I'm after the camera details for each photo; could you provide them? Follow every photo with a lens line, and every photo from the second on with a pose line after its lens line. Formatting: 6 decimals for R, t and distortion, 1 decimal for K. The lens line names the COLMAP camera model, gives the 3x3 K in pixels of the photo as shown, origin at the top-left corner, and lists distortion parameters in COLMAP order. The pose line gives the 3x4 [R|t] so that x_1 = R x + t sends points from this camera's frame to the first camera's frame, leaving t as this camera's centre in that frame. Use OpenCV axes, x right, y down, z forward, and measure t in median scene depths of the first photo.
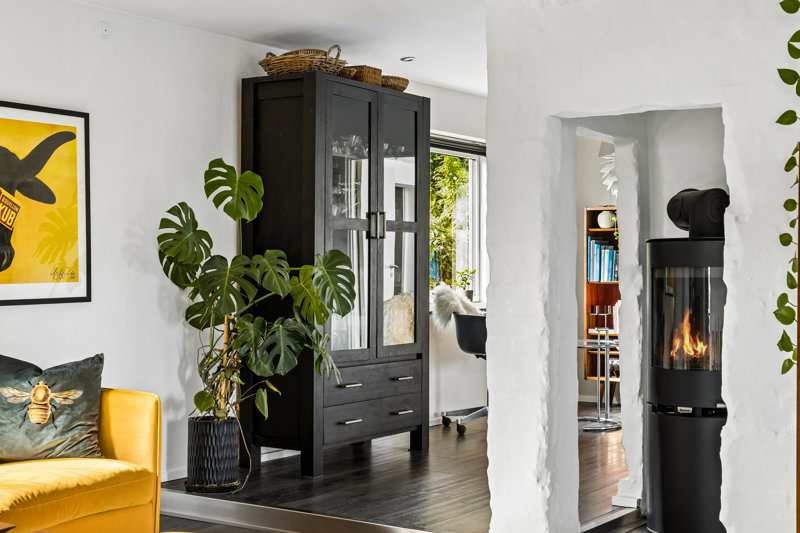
lens RADIAL K [[1144.6, 0, 400.0], [0, 1144.6, 272.2], [0, 0, 1]] dist [0.021031, 0.000000]
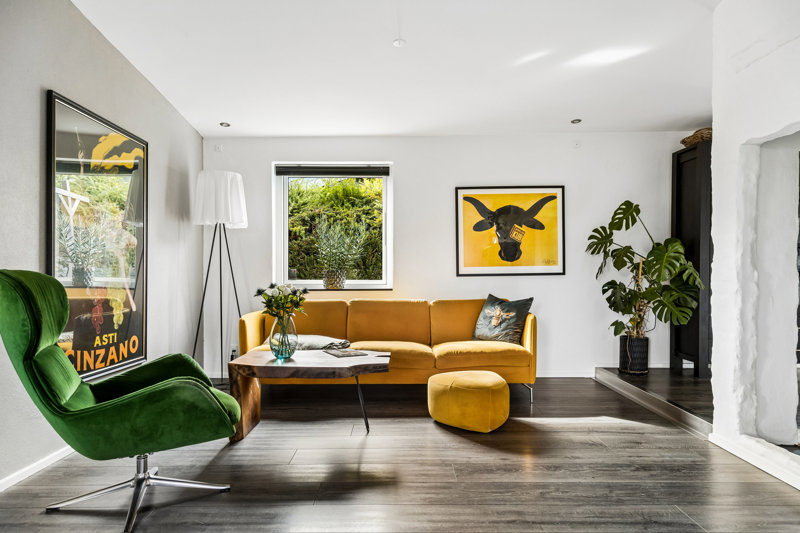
lens RADIAL K [[543.2, 0, 404.3], [0, 543.2, 267.1], [0, 0, 1]] dist [0.019579, -0.006879]
pose [[0.543015, -0.013543, -0.839614, 0.488585], [0.003131, 0.999896, -0.014104, 0.029435], [0.839717, 0.005030, 0.543000, 0.252706]]
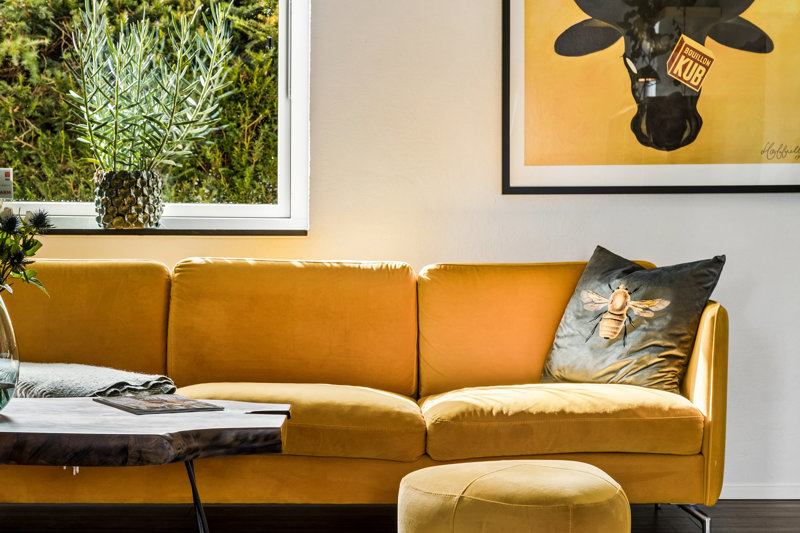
lens RADIAL K [[1851.7, 0, 399.2], [0, 1851.7, 273.8], [0, 0, 1]] dist [0.093079, 0.000000]
pose [[0.552764, 0.030153, -0.832792, 0.625280], [-0.004011, 0.999430, 0.033525, 0.046572], [0.833328, -0.015191, 0.552570, 0.193950]]
